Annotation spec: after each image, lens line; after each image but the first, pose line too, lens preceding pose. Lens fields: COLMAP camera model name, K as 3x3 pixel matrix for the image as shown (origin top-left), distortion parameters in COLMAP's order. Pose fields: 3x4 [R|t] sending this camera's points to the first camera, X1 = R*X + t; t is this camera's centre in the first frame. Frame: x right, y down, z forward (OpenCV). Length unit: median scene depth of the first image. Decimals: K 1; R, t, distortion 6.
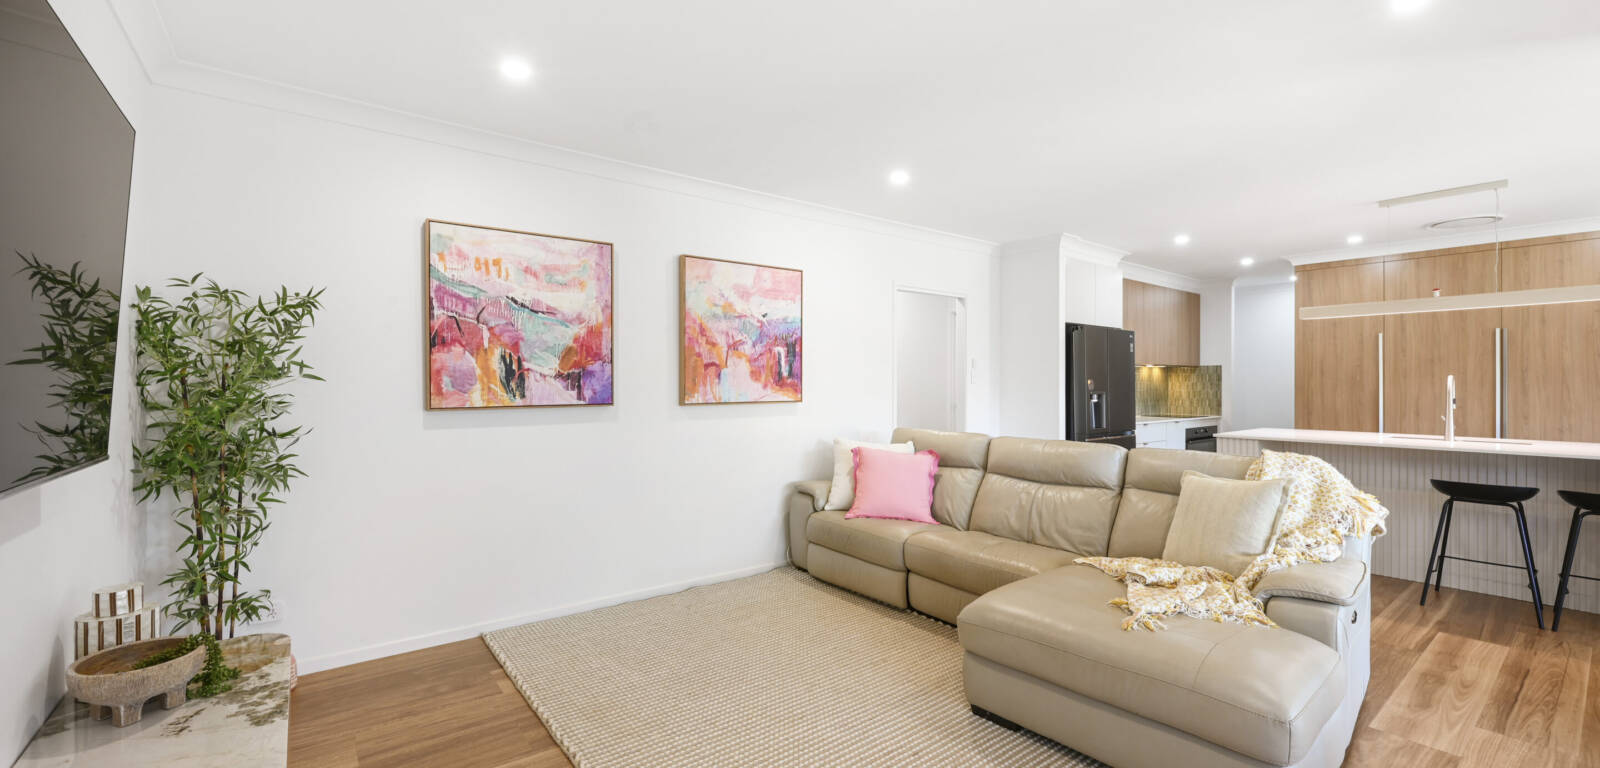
lens RADIAL K [[631.8, 0, 799.1], [0, 631.8, 384.8], [0, 0, 1]] dist [-0.000683, 0.000284]
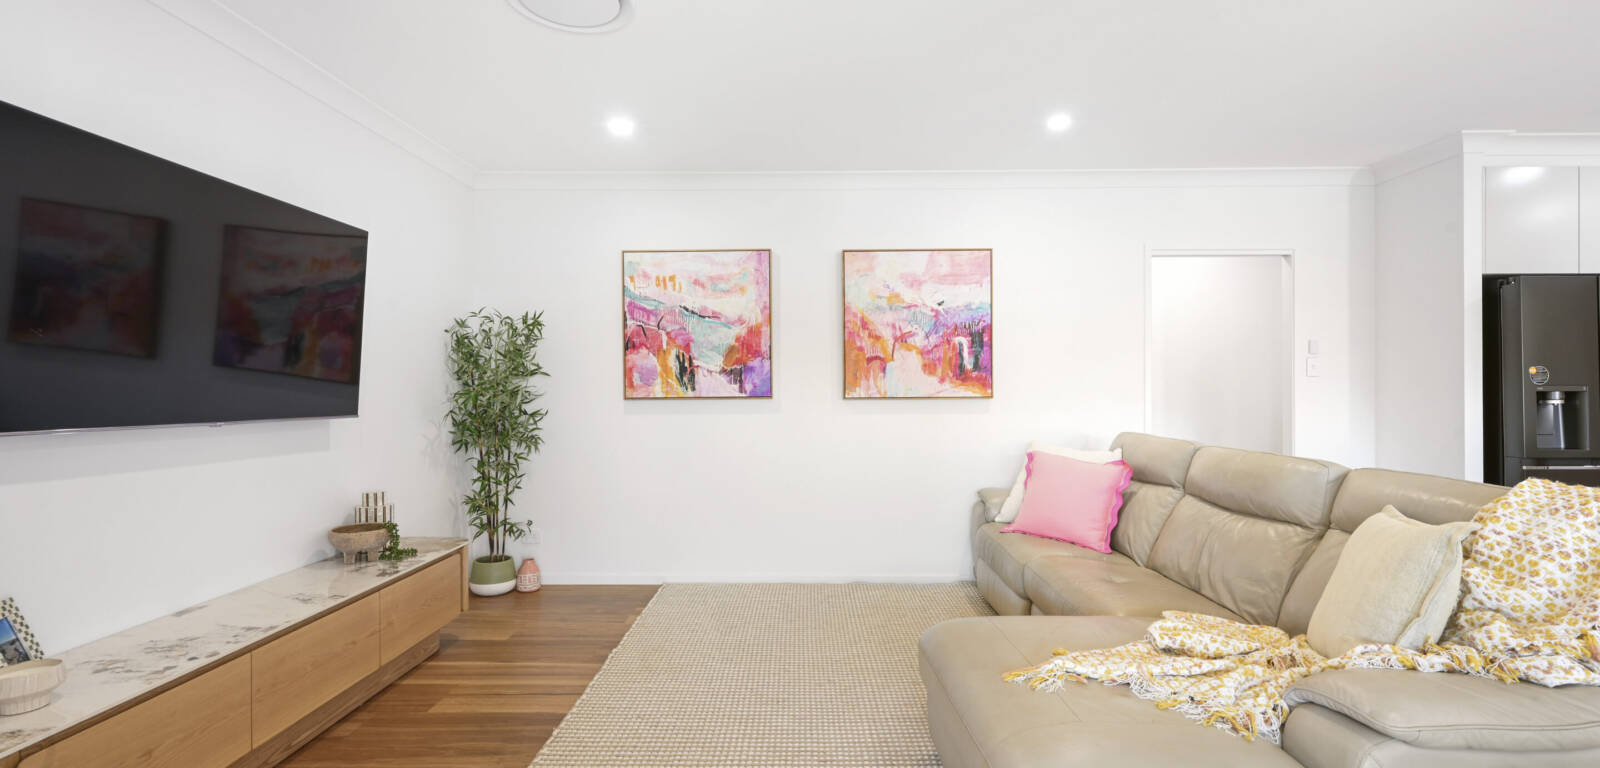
lens RADIAL K [[684.6, 0, 801.4], [0, 684.6, 385.9], [0, 0, 1]] dist [0.000254, 0.000018]
pose [[0.788586, -0.005751, -0.614898, 0.489332], [0.002481, 0.999978, -0.006172, 0.019689], [0.614920, 0.003342, 0.788583, 0.108847]]
